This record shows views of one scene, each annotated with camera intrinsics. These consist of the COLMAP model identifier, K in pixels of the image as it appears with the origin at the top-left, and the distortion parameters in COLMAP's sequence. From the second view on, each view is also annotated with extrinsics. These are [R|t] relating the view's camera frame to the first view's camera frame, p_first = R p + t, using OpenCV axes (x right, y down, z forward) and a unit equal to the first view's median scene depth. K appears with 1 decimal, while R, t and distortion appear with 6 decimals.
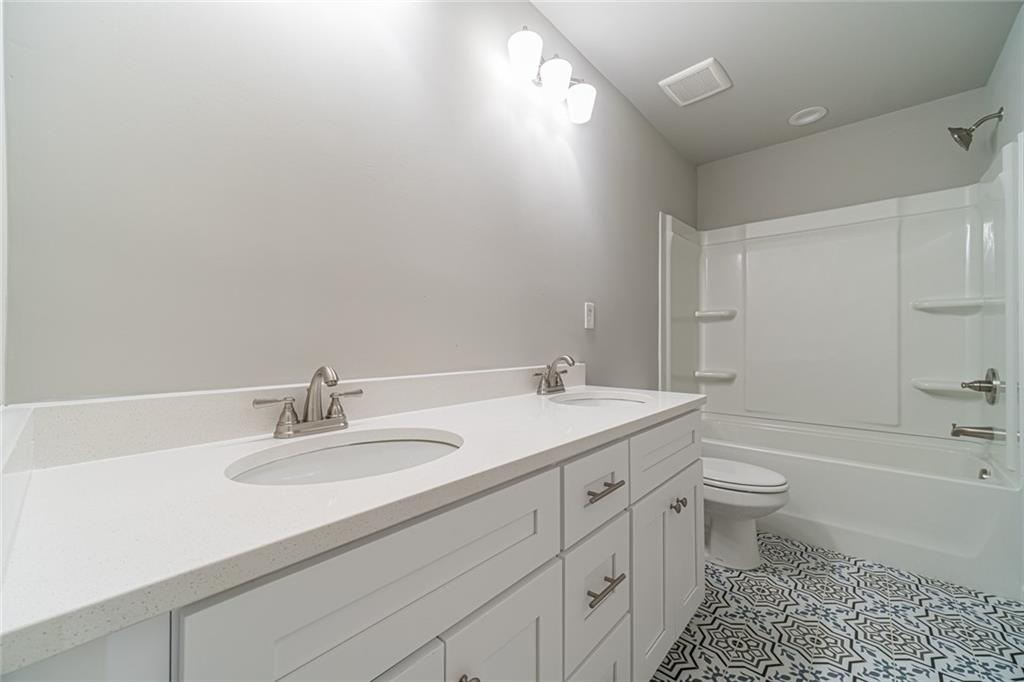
lens RADIAL K [[399.5, 0, 514.0], [0, 399.5, 340.3], [0, 0, 1]] dist [0.004520, -0.000064]
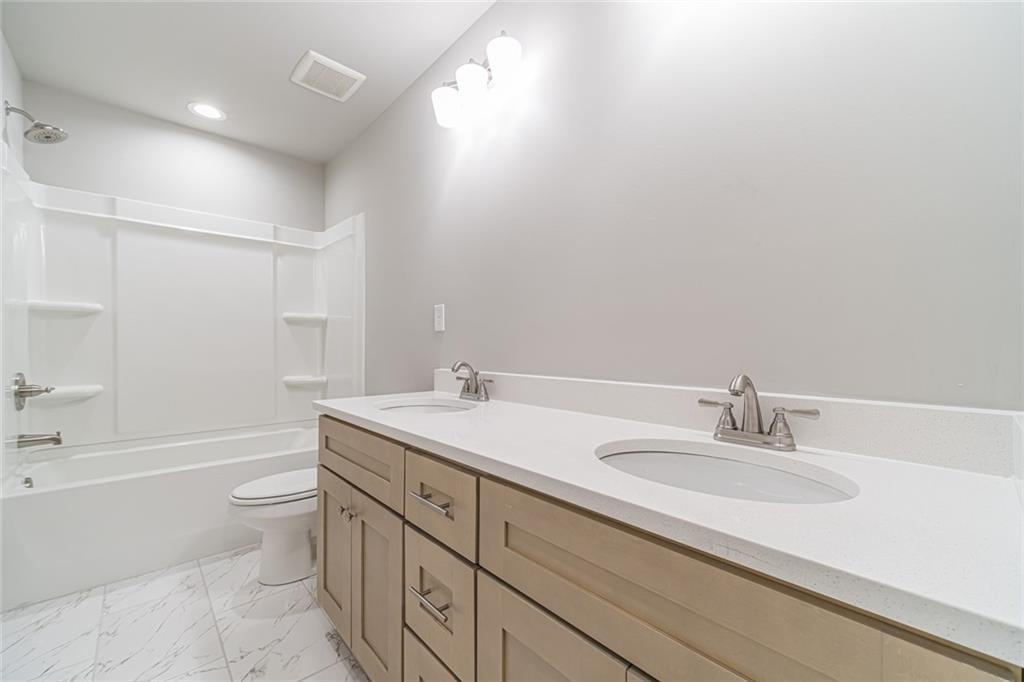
lens RADIAL K [[399.5, 0, 514.0], [0, 399.5, 340.3], [0, 0, 1]] dist [0.004520, -0.000064]
pose [[-0.086223, -0.015874, -0.996149, 0.510464], [0.001152, 0.999871, -0.016033, -0.000511], [0.996275, -0.002530, -0.086193, 0.550457]]
